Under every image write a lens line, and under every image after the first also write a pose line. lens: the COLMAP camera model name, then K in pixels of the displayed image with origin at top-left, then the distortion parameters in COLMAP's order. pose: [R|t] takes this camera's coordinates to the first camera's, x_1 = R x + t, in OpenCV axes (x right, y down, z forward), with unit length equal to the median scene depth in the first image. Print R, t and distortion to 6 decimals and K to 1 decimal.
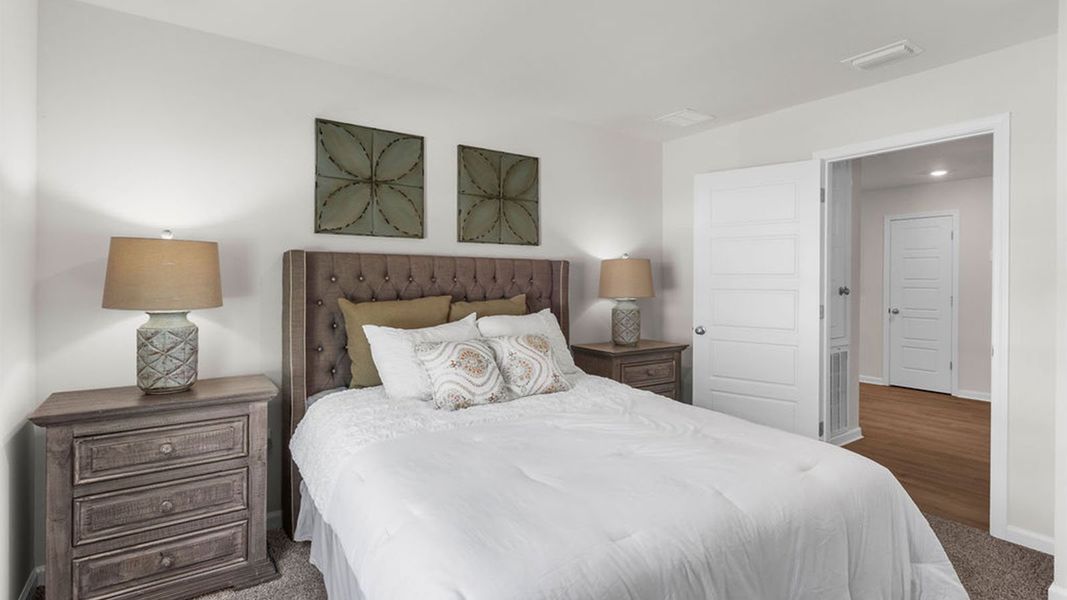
lens RADIAL K [[518.0, 0, 533.3], [0, 518.0, 278.2], [0, 0, 1]] dist [0.002292, -0.000109]
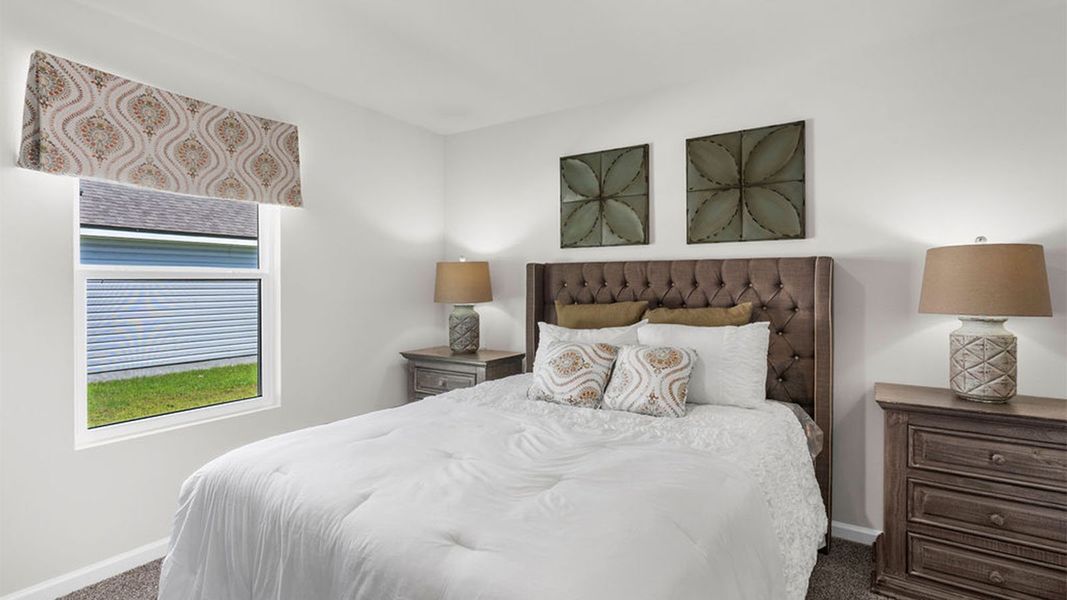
lens RADIAL K [[499.4, 0, 527.4], [0, 499.4, 289.4], [0, 0, 1]] dist [0.001986, 0.000700]
pose [[0.375036, 0.001304, -0.927009, 0.599746], [0.003358, 0.999991, 0.002765, 0.007639], [0.927004, -0.004150, 0.375028, 0.413201]]
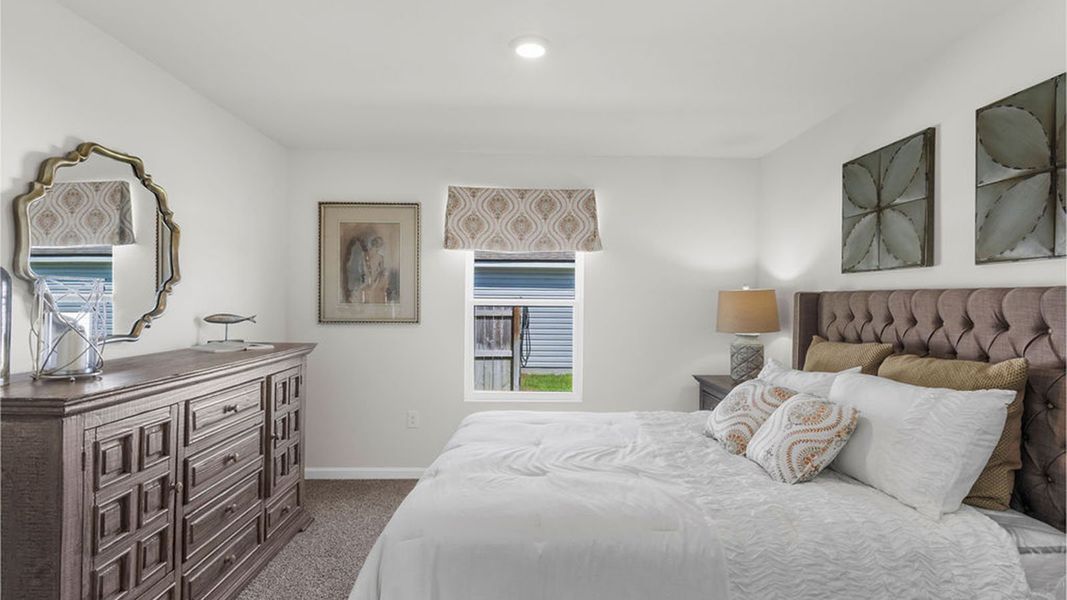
lens RADIAL K [[508.1, 0, 532.9], [0, 508.1, 300.9], [0, 0, 1]] dist [0.001316, 0.000414]
pose [[-0.551538, -0.012683, -0.834053, 0.688315], [-0.016827, 0.999850, -0.004077, -0.015435], [0.833980, 0.011786, -0.551669, 0.925515]]
